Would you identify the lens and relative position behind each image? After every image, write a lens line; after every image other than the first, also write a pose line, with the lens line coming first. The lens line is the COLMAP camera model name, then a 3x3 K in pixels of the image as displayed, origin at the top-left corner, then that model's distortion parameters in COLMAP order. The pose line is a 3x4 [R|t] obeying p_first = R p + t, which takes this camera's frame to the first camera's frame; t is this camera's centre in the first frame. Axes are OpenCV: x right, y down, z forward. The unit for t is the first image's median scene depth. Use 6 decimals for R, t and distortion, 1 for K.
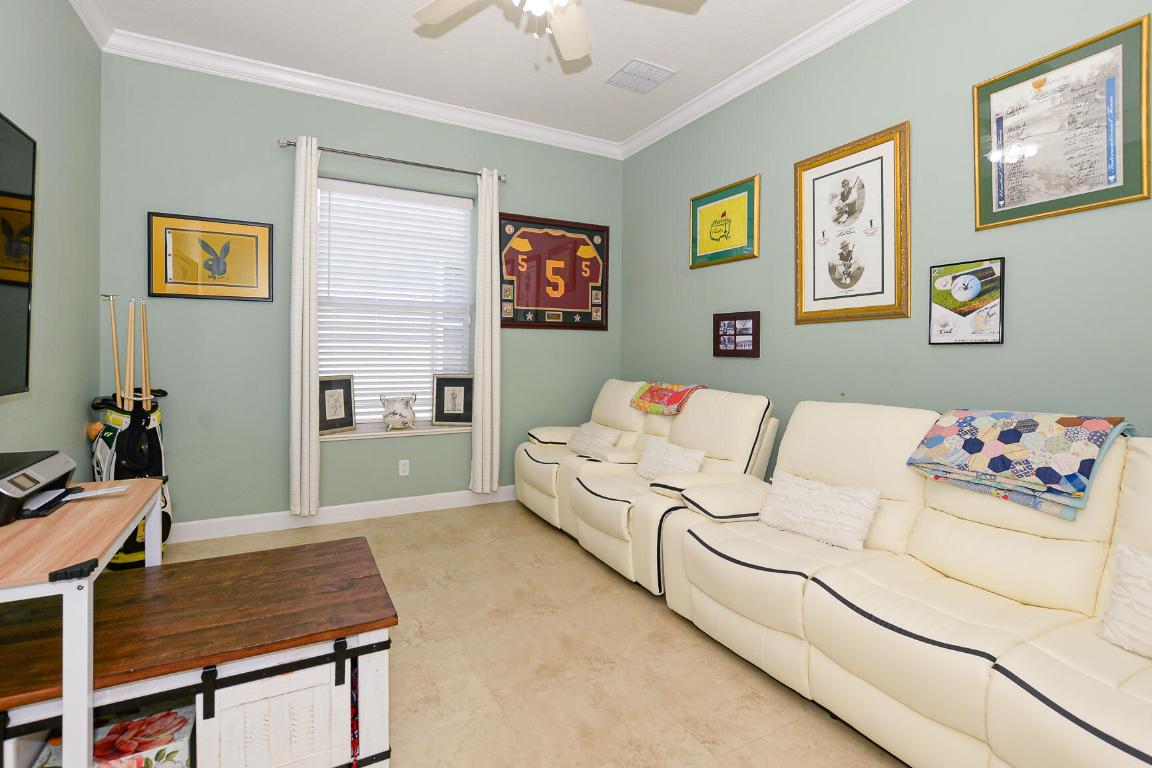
lens RADIAL K [[536.6, 0, 561.1], [0, 536.6, 383.5], [0, 0, 1]] dist [-0.020893, 0.000131]
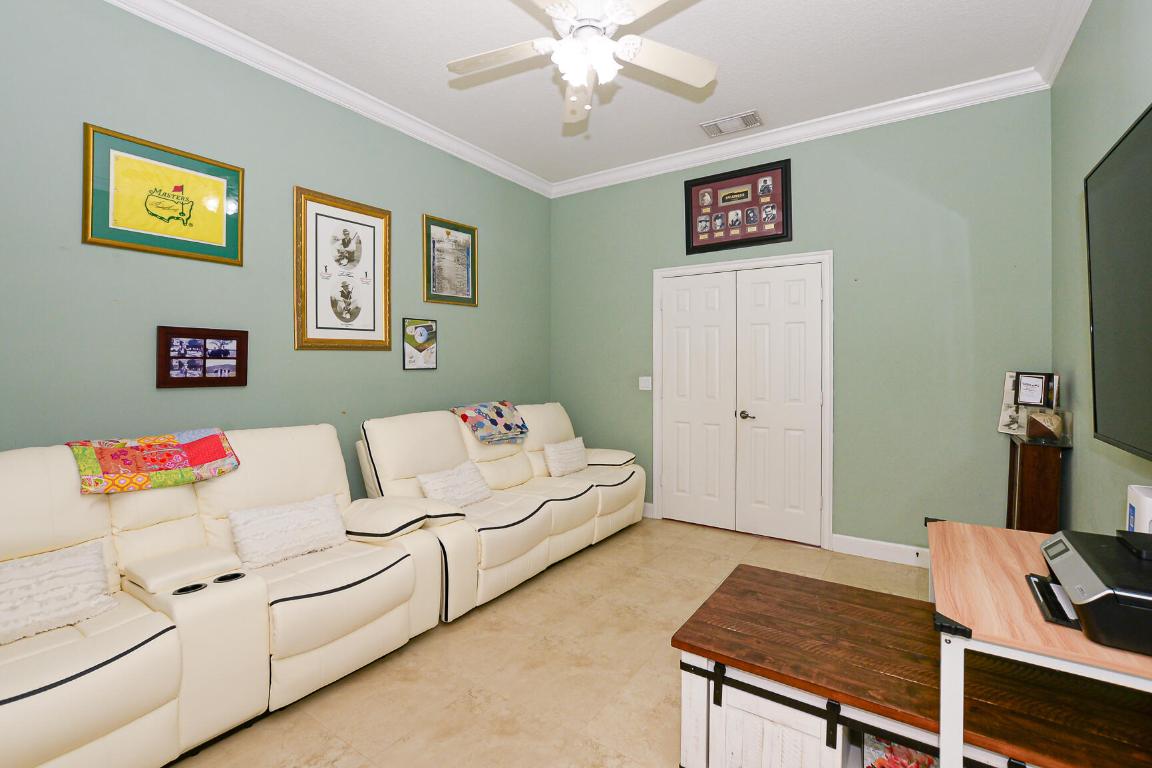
lens RADIAL K [[506.8, 0, 591.6], [0, 506.8, 391.7], [0, 0, 1]] dist [-0.022881, 0.000194]
pose [[-0.503180, -0.057546, 0.862264, -0.709703], [0.044036, 0.994777, 0.092088, -0.105931], [-0.863059, 0.084307, -0.498017, 1.111687]]
